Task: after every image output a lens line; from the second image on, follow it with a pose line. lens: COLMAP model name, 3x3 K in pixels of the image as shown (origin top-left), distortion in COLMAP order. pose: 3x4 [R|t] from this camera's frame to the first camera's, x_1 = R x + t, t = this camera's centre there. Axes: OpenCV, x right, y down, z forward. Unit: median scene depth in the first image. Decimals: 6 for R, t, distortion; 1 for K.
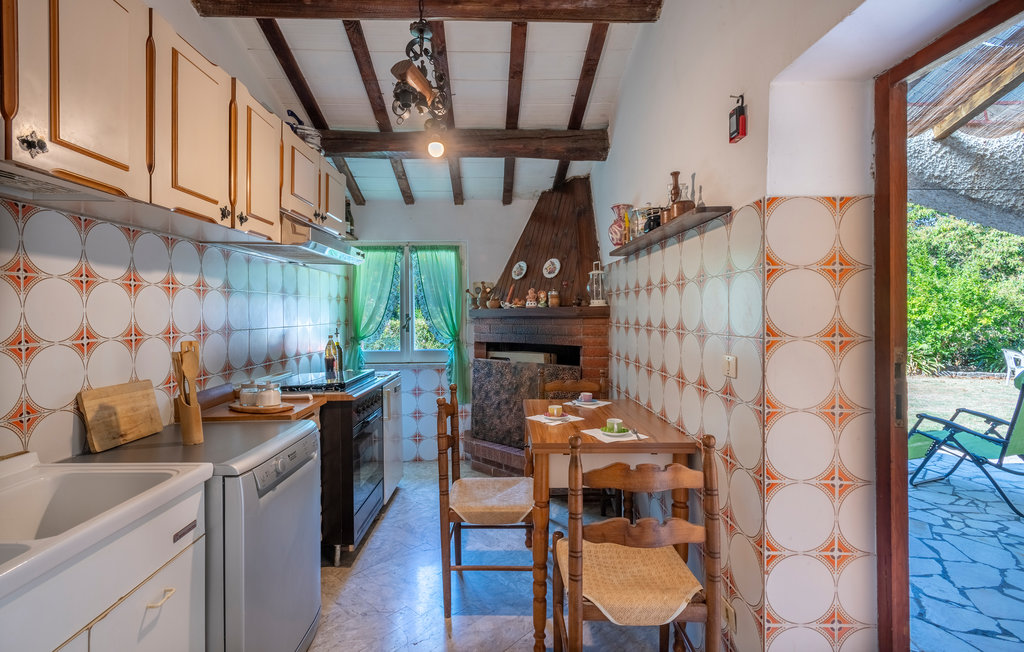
lens RADIAL K [[491.4, 0, 512.9], [0, 491.4, 320.3], [0, 0, 1]] dist [0.005096, 0.000193]
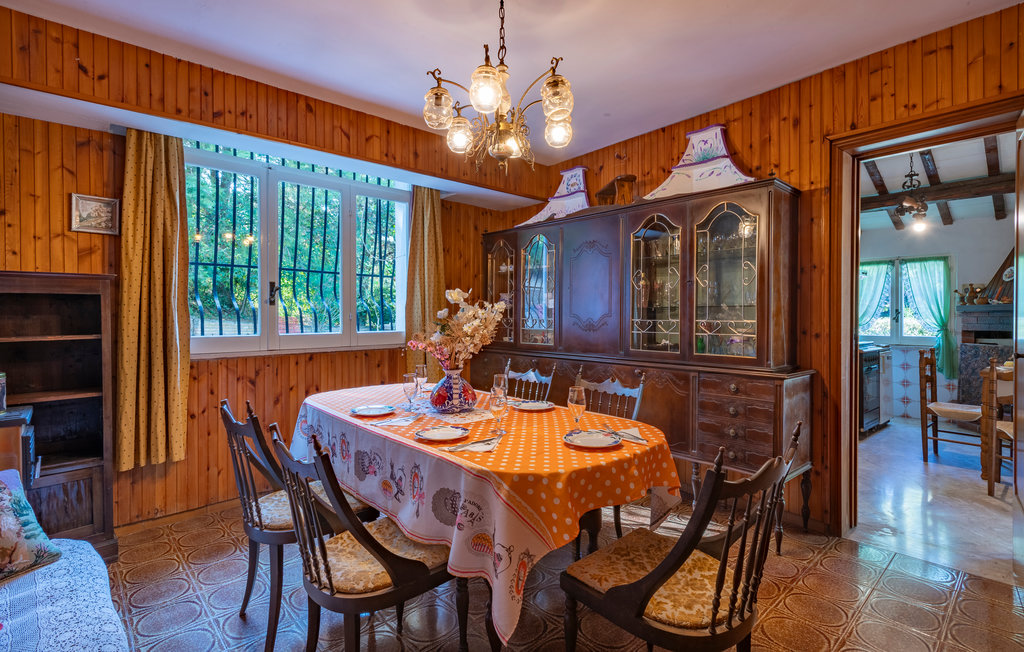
lens RADIAL K [[491.4, 0, 514.4], [0, 491.4, 322.3], [0, 0, 1]] dist [0.005096, 0.000193]
pose [[0.651166, 0.008924, -0.758882, 0.145879], [-0.002065, 0.999948, 0.009987, 0.011728], [0.758932, -0.004936, 0.651151, -0.771134]]
